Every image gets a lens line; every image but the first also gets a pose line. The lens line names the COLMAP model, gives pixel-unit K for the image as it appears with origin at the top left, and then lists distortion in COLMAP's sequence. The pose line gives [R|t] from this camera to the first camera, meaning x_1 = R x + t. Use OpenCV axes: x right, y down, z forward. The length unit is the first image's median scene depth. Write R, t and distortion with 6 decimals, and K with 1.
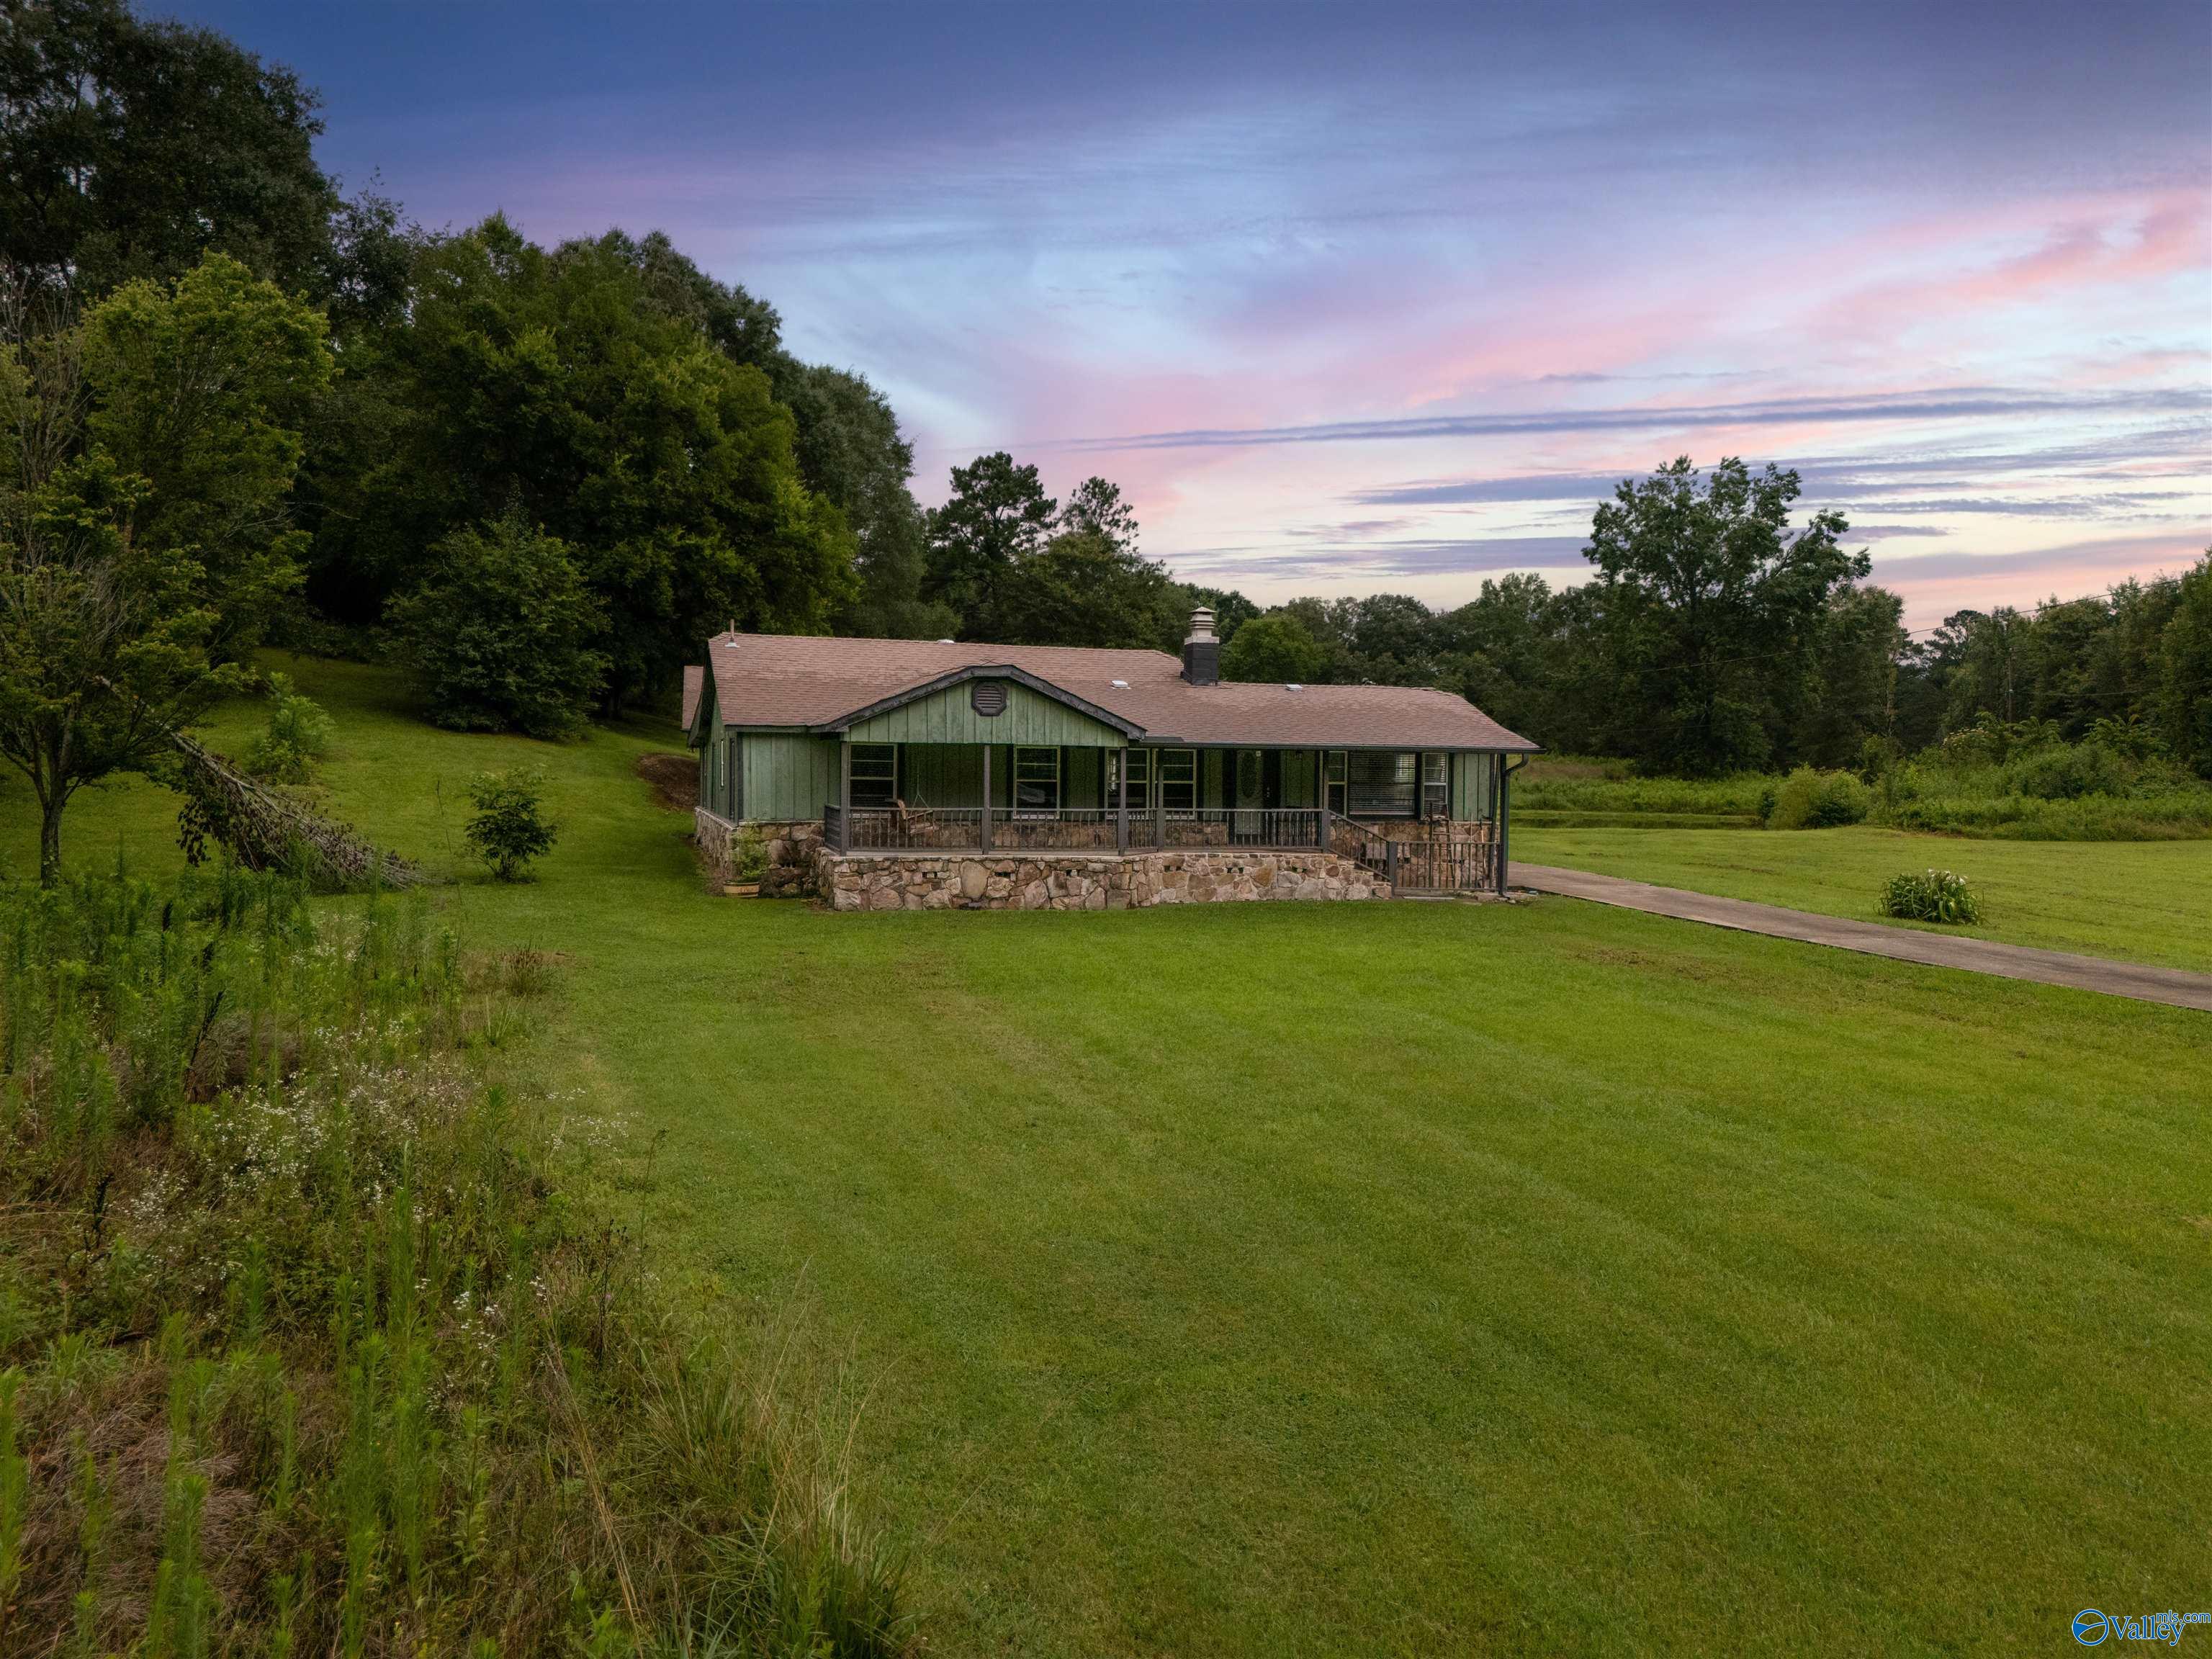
lens RADIAL K [[1621.5, 0, 1108.8], [0, 1621.5, 843.7], [0, 0, 1]] dist [0.065682, -0.049605]
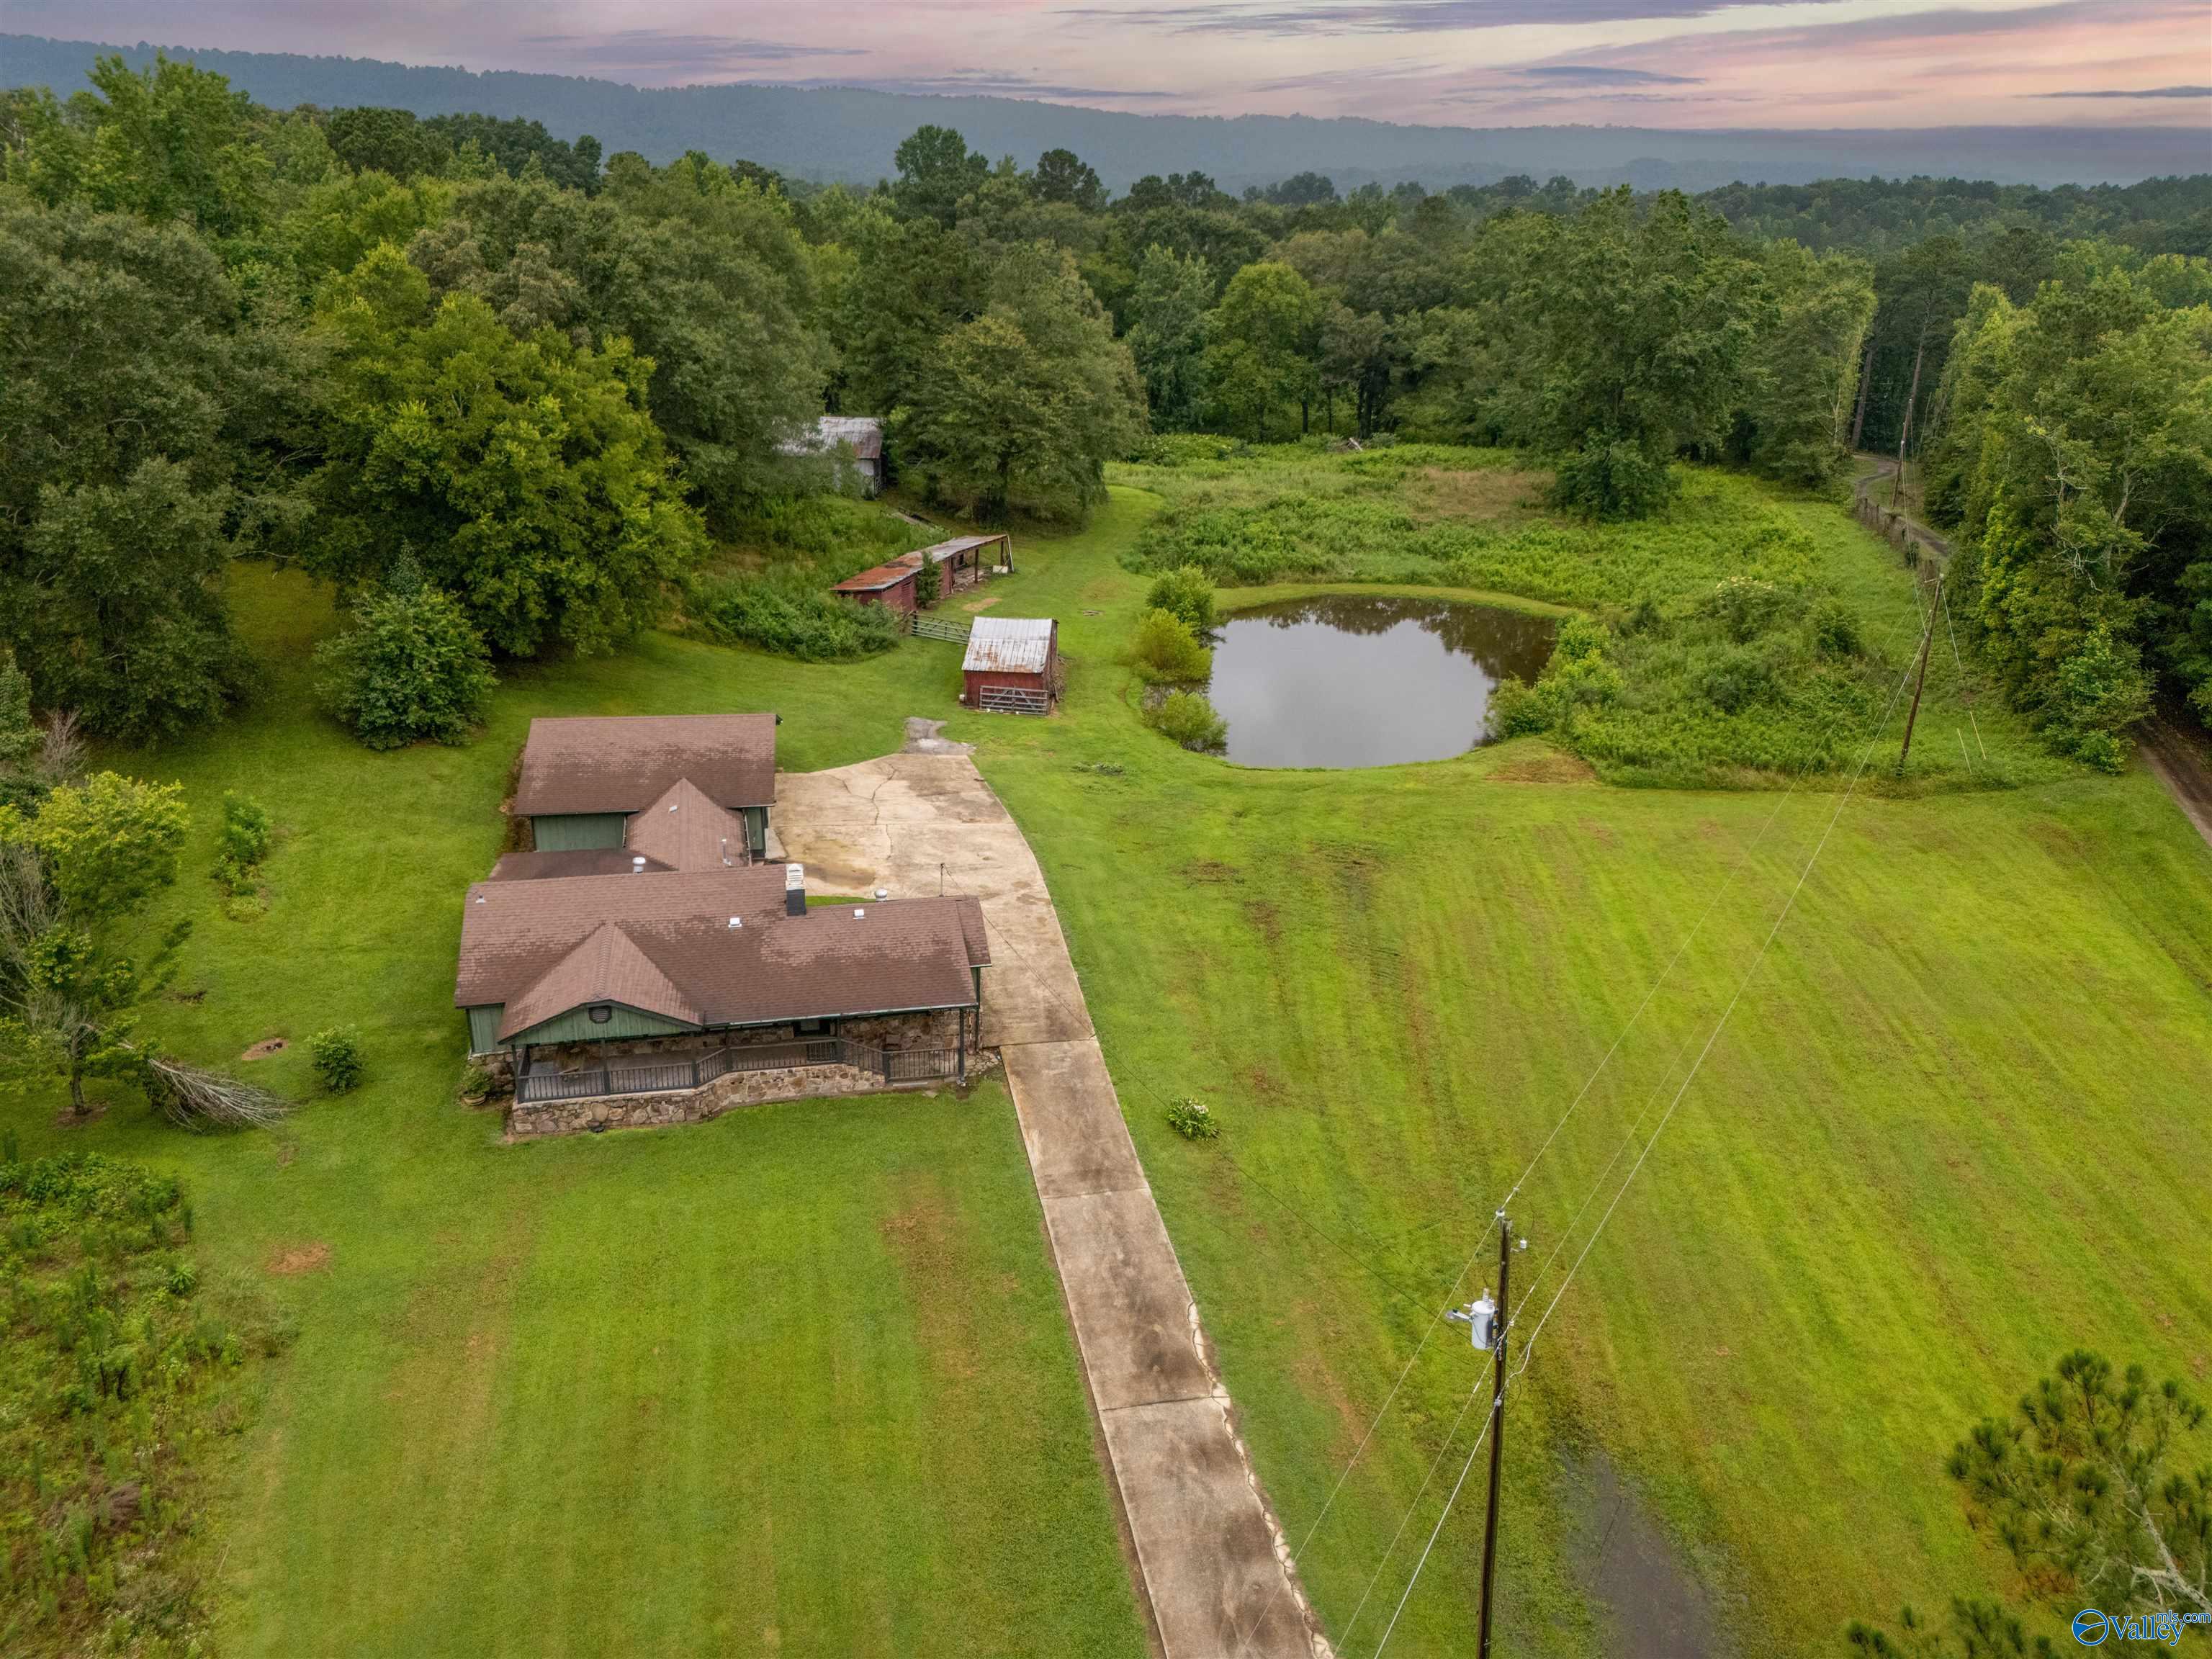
lens RADIAL K [[1621.5, 0, 1103.1], [0, 1621.5, 831.4], [0, 0, 1]] dist [0.065682, -0.049605]
pose [[0.996765, 0.036262, -0.071731, 0.305767], [-0.012112, 0.950018, 0.311959, -0.439916], [0.079458, -0.310081, 0.947384, -0.268453]]
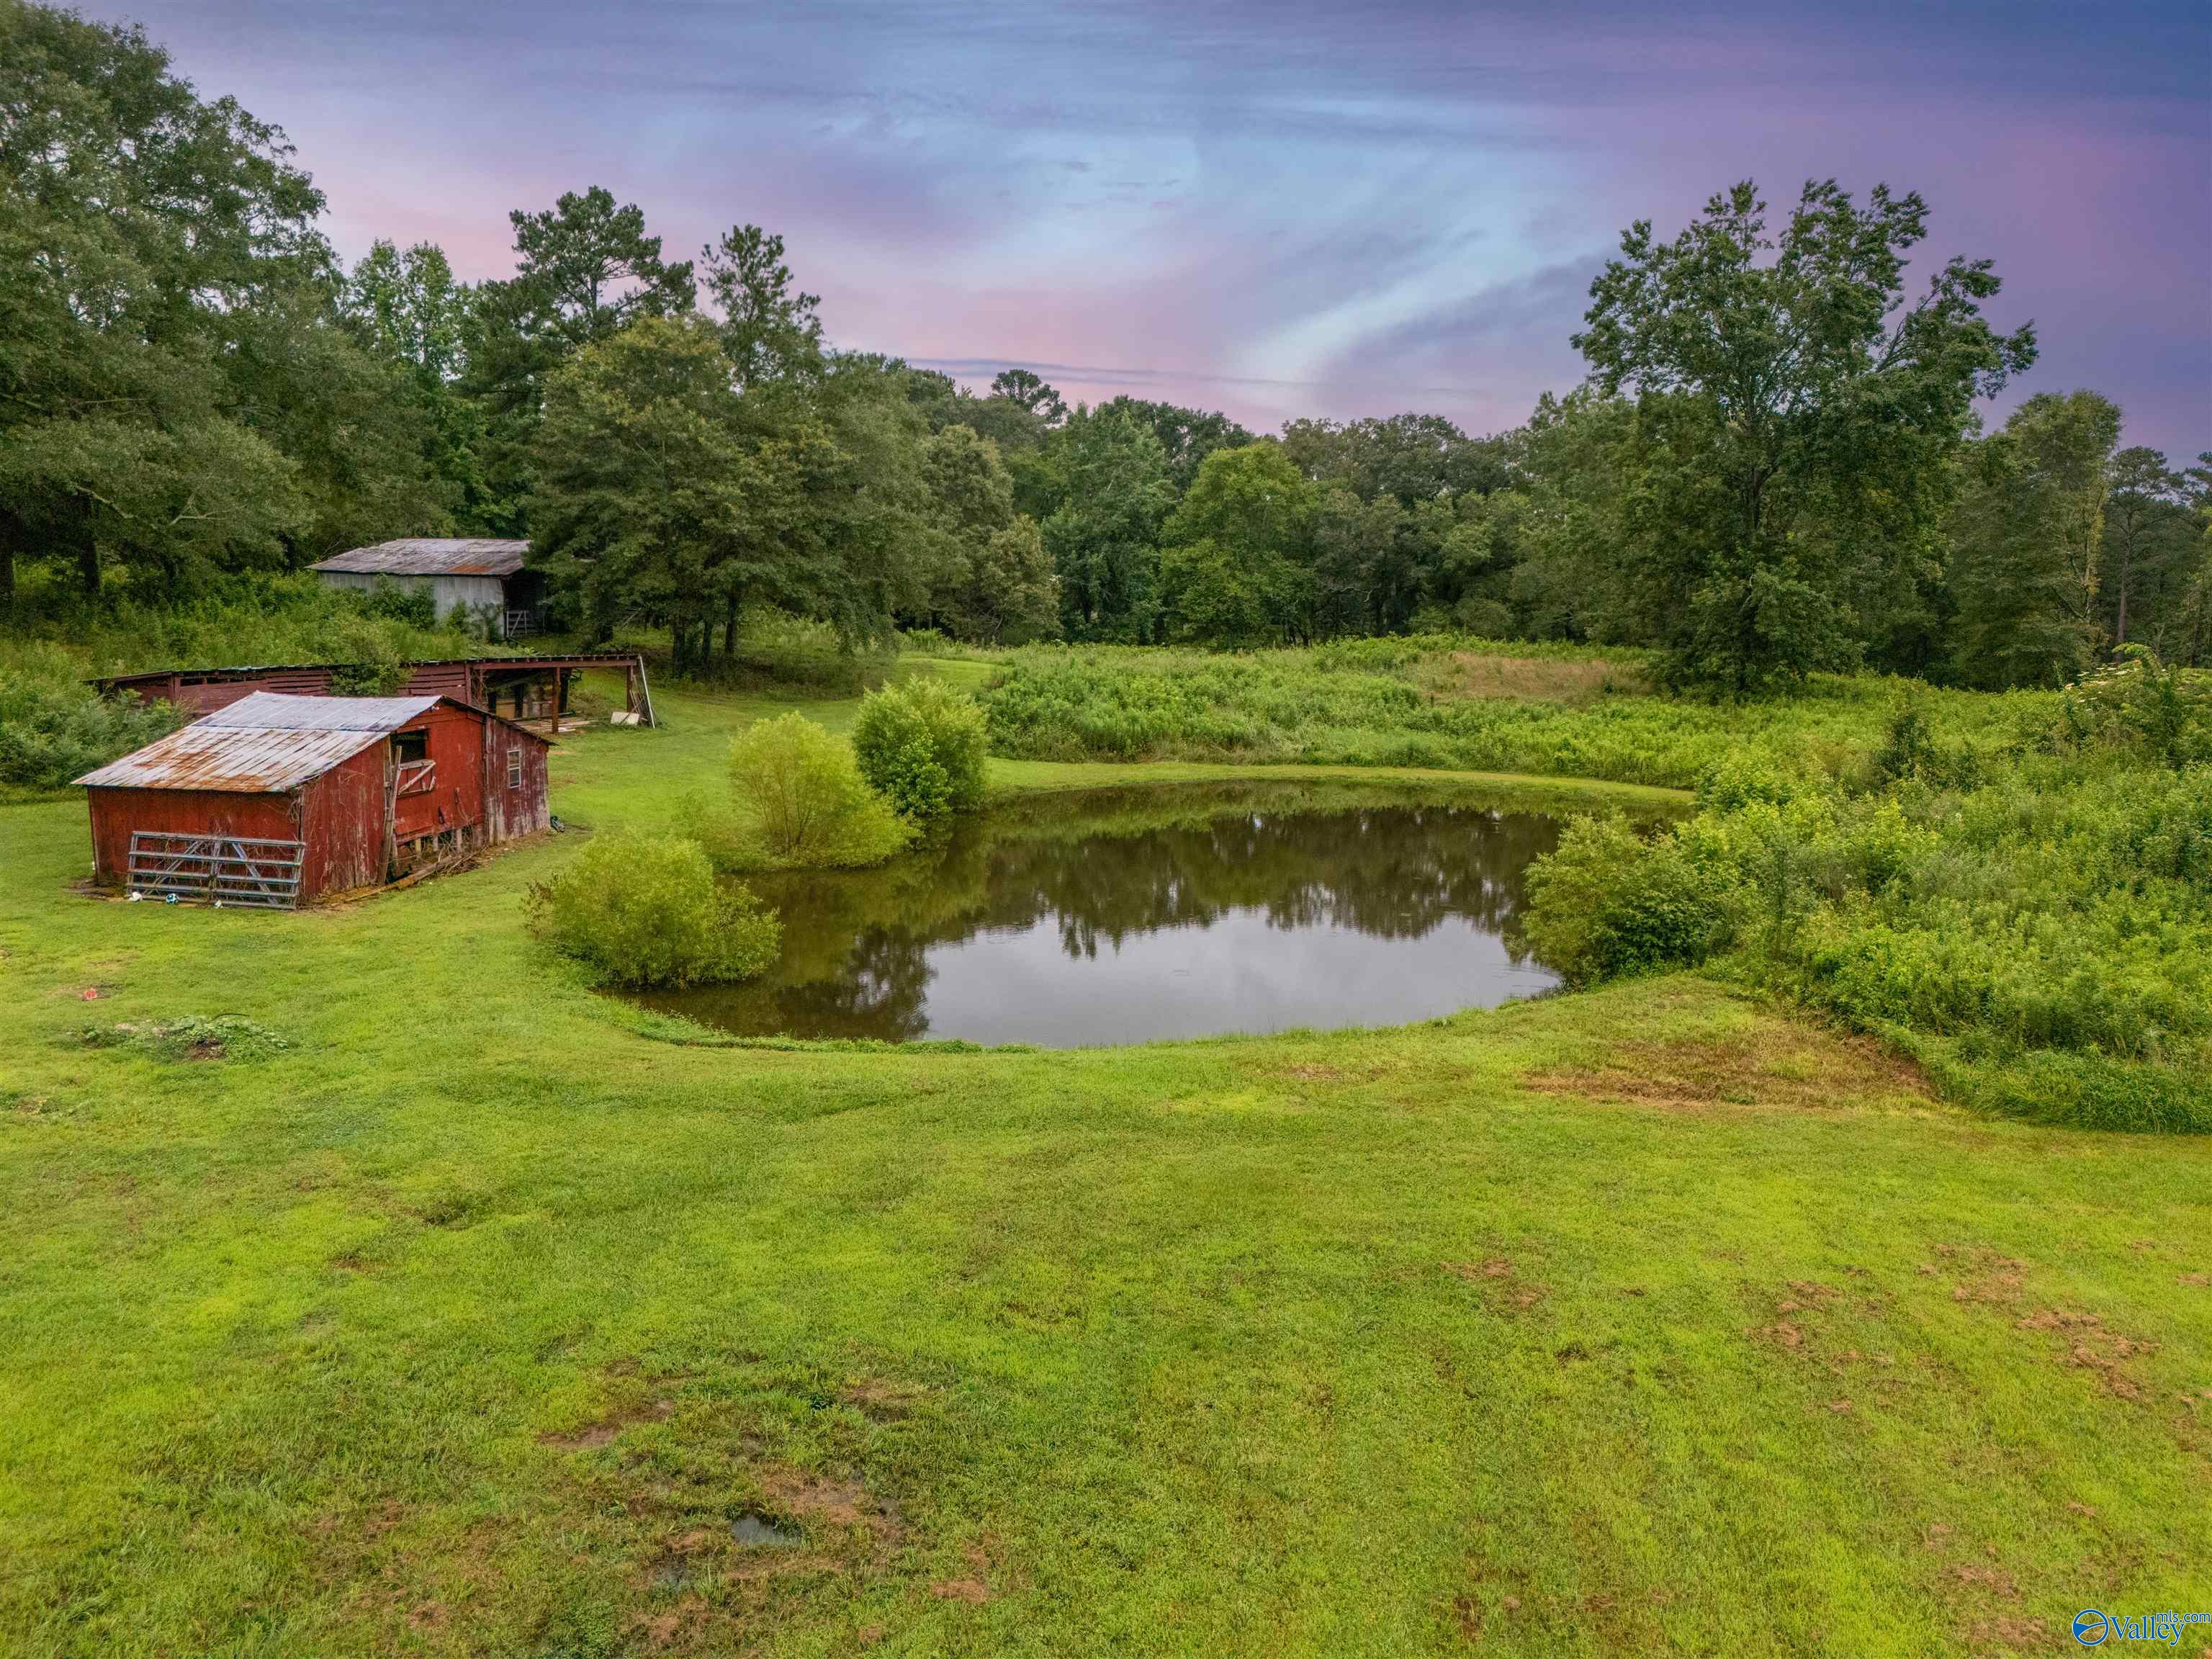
lens RADIAL K [[1621.5, 0, 1101.9], [0, 1621.5, 823.7], [0, 0, 1]] dist [0.065682, -0.049605]
pose [[0.991067, 0.021446, -0.131628, 0.501668], [-0.009777, 0.996013, 0.088669, -0.111928], [0.133005, -0.086590, 0.987326, 0.818739]]
